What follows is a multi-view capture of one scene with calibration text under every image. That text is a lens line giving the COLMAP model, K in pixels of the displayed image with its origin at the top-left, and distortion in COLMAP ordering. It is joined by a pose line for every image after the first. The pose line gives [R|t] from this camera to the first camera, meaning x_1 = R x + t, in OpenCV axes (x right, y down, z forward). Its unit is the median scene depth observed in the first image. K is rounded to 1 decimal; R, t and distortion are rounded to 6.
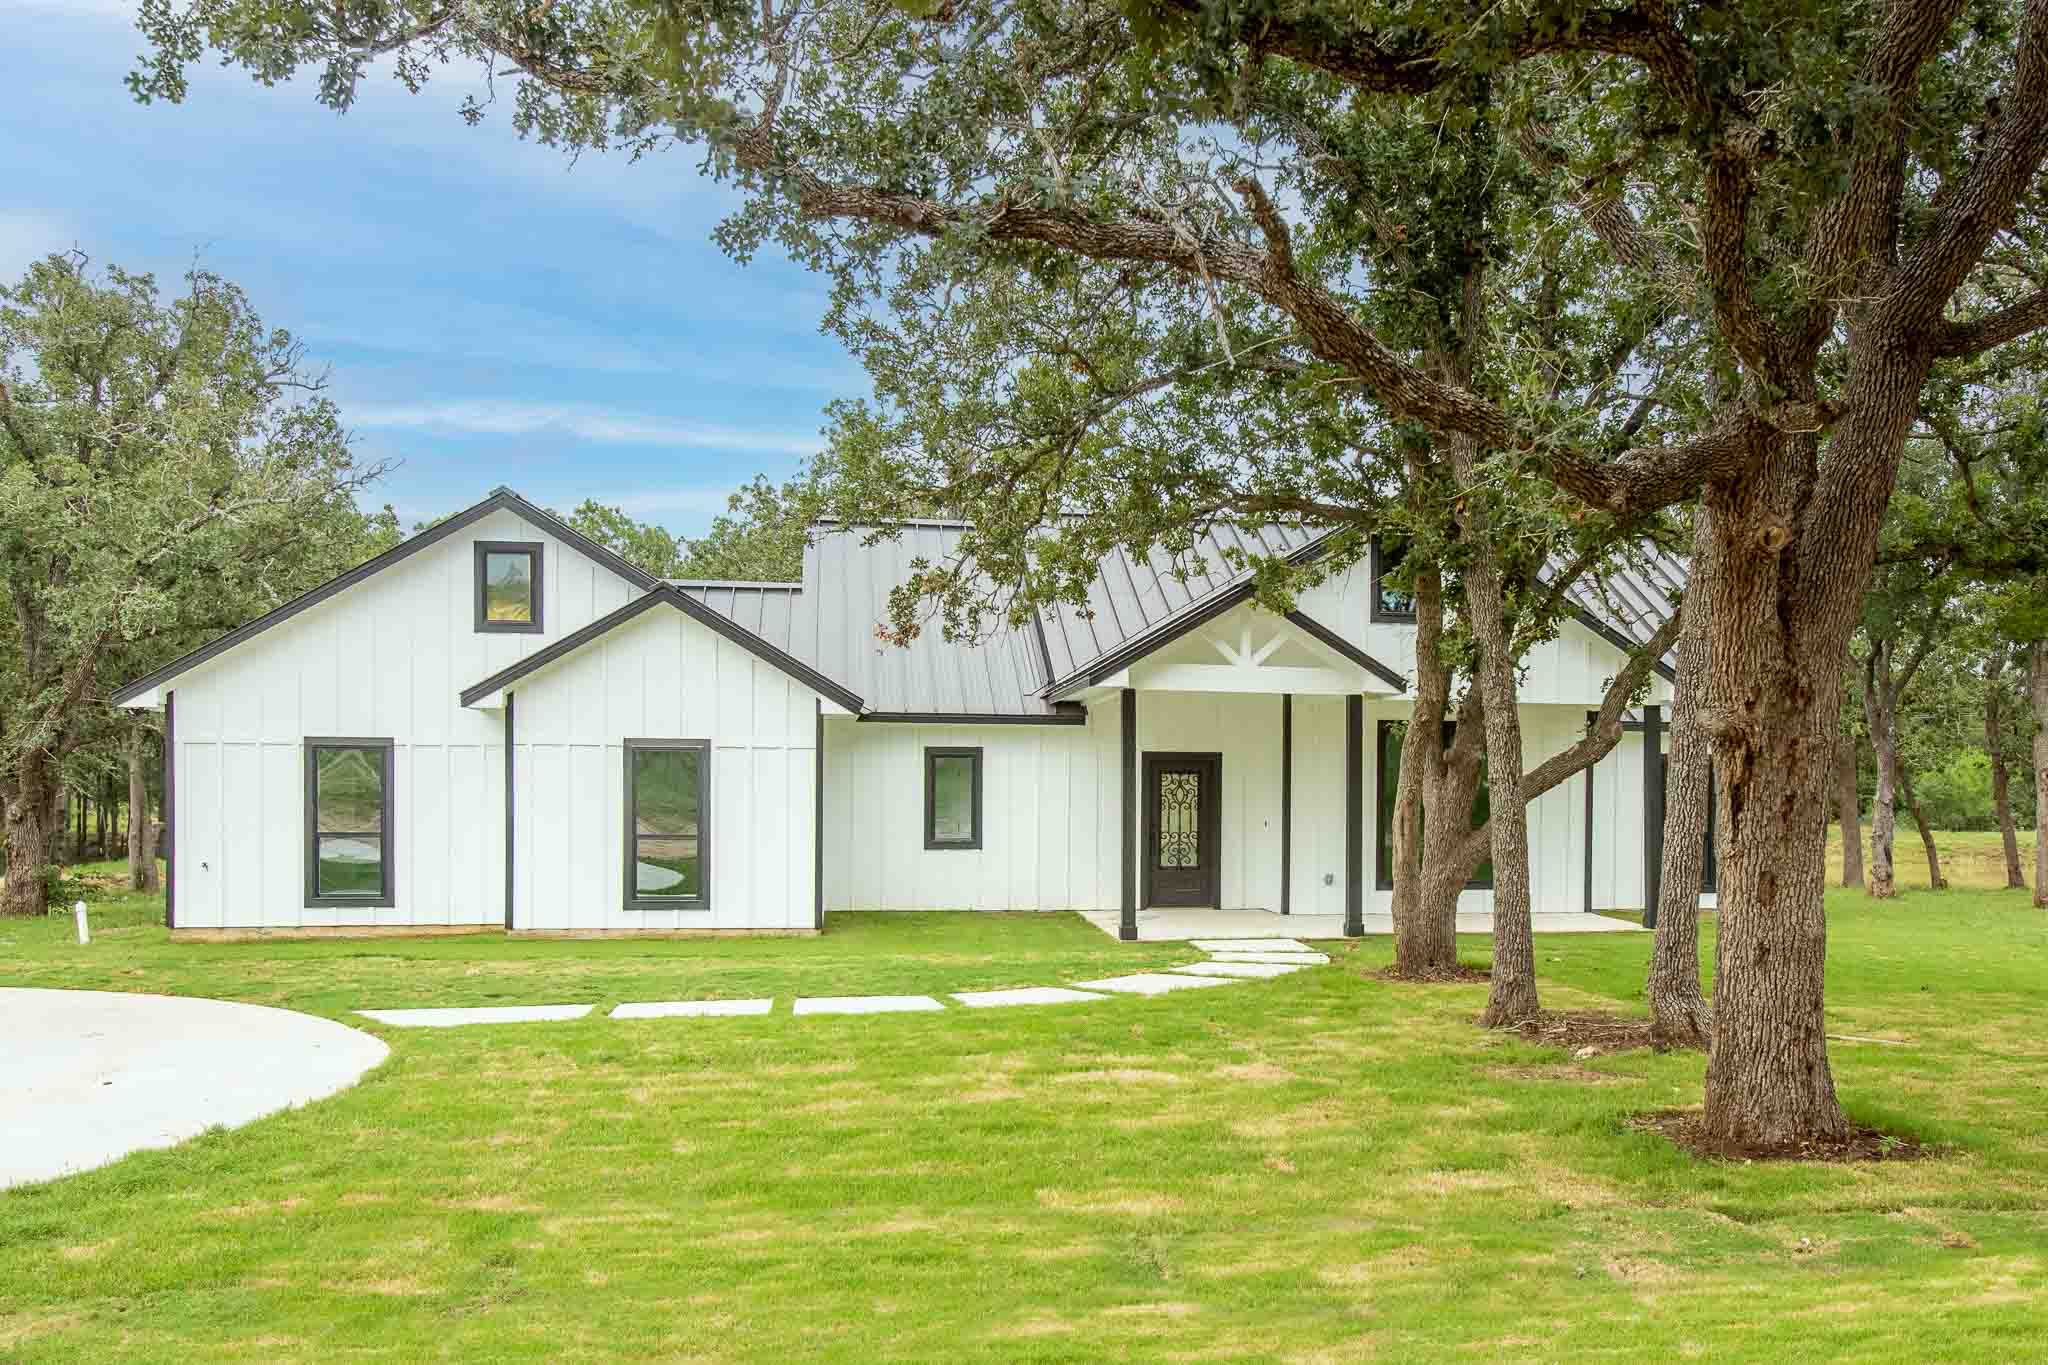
lens RADIAL K [[1531.2, 0, 1134.8], [0, 1531.2, 799.5], [0, 0, 1]] dist [0.013533, -0.007232]
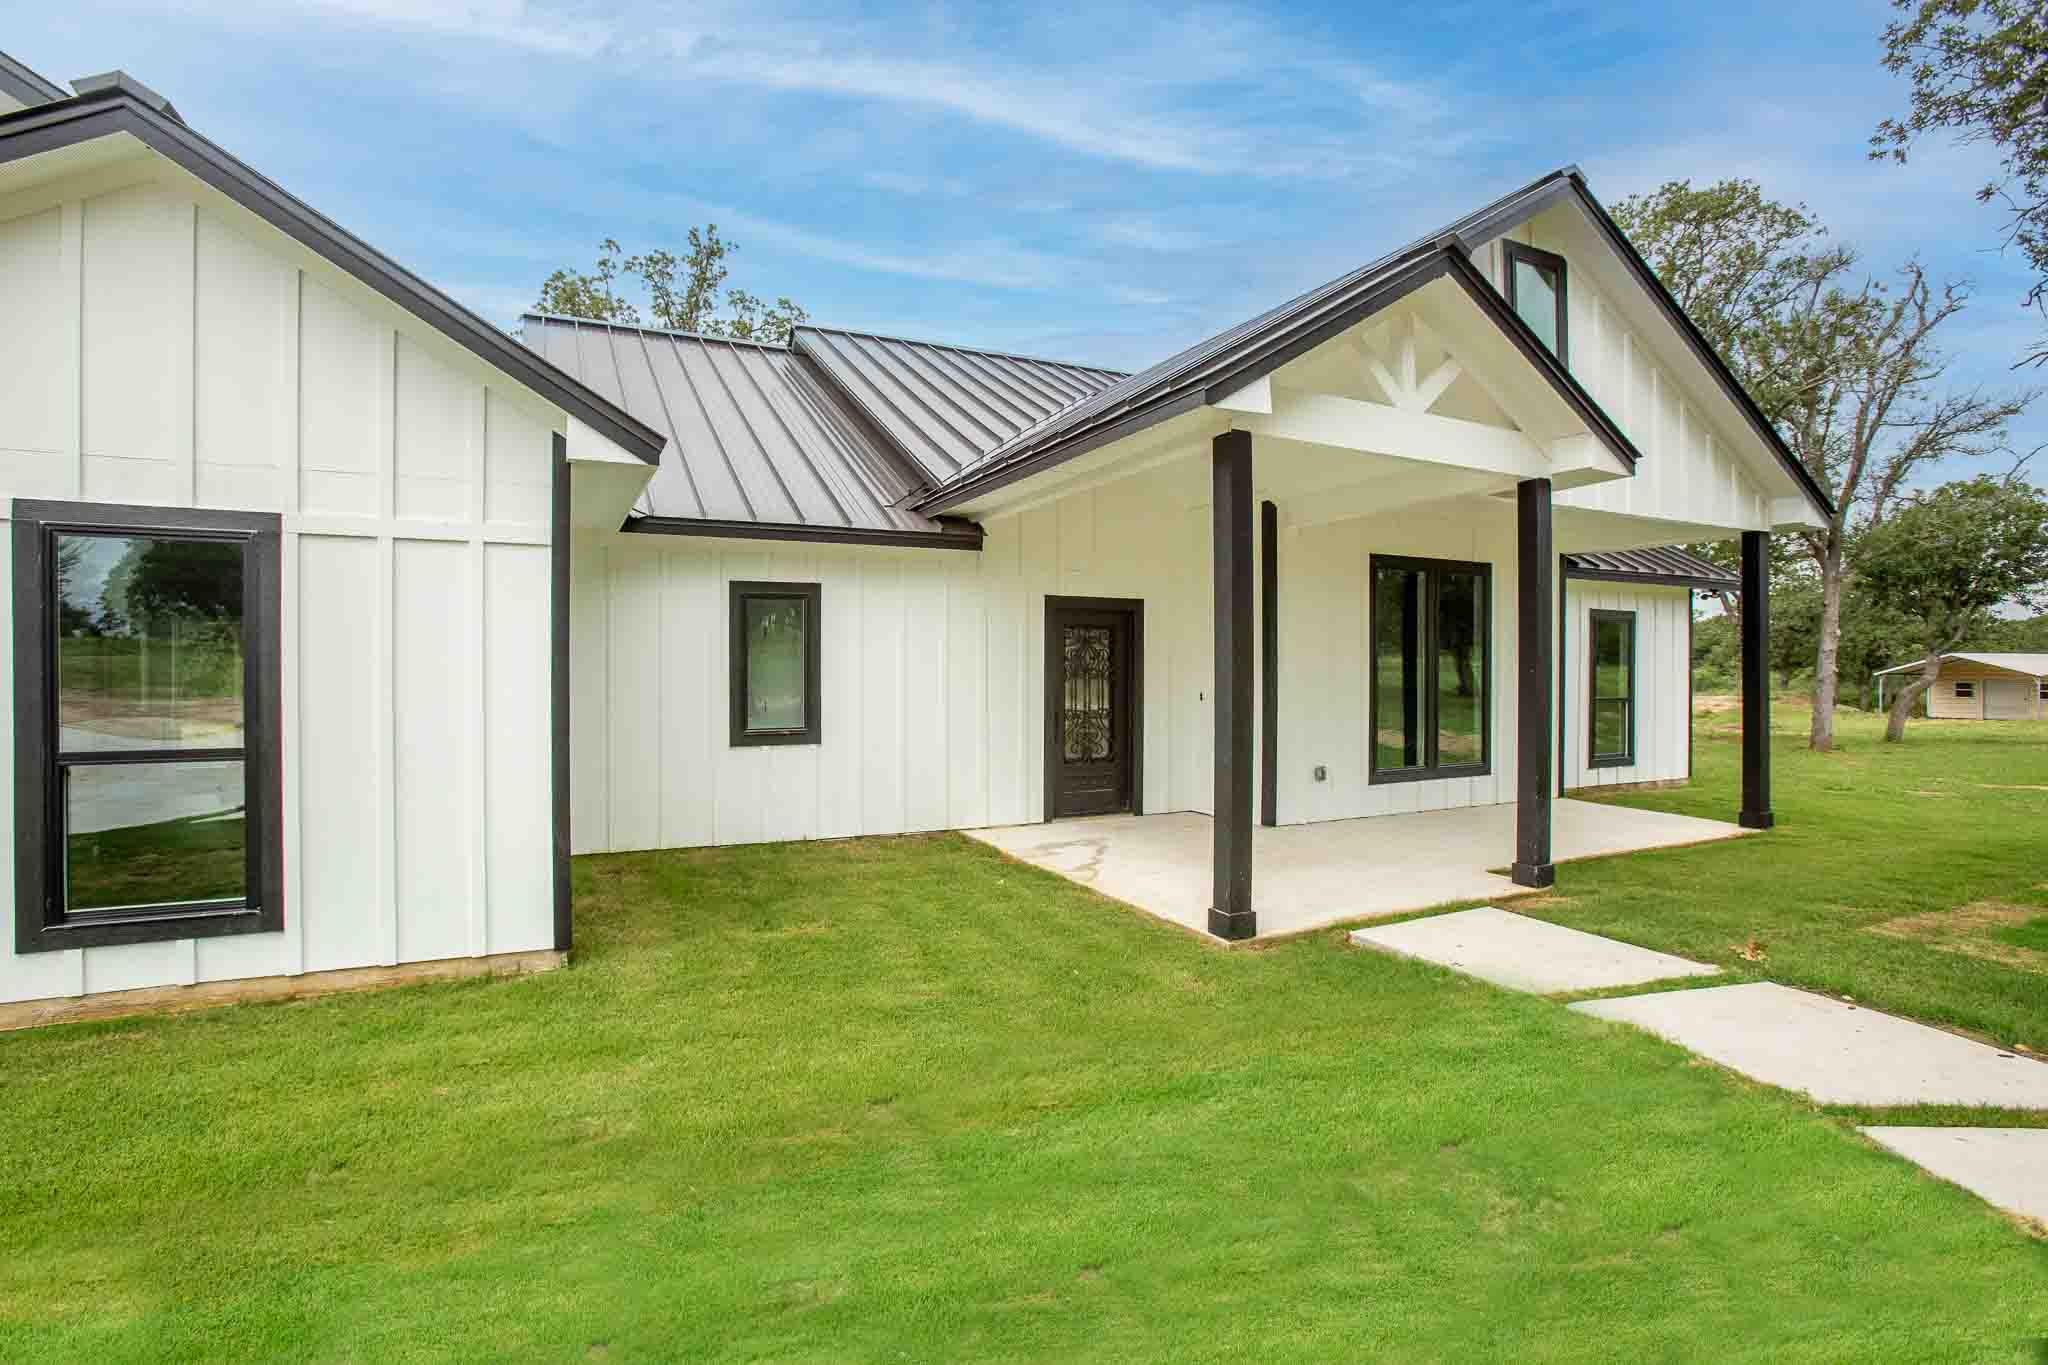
lens RADIAL K [[947.4, 0, 993.3], [0, 947.4, 680.3], [0, 0, 1]] dist [-0.028800, 0.001475]
pose [[0.972974, -0.010021, 0.230696, -0.147346], [0.008648, 0.999938, 0.006962, 0.004920], [-0.230751, -0.004779, 0.973001, 0.705139]]
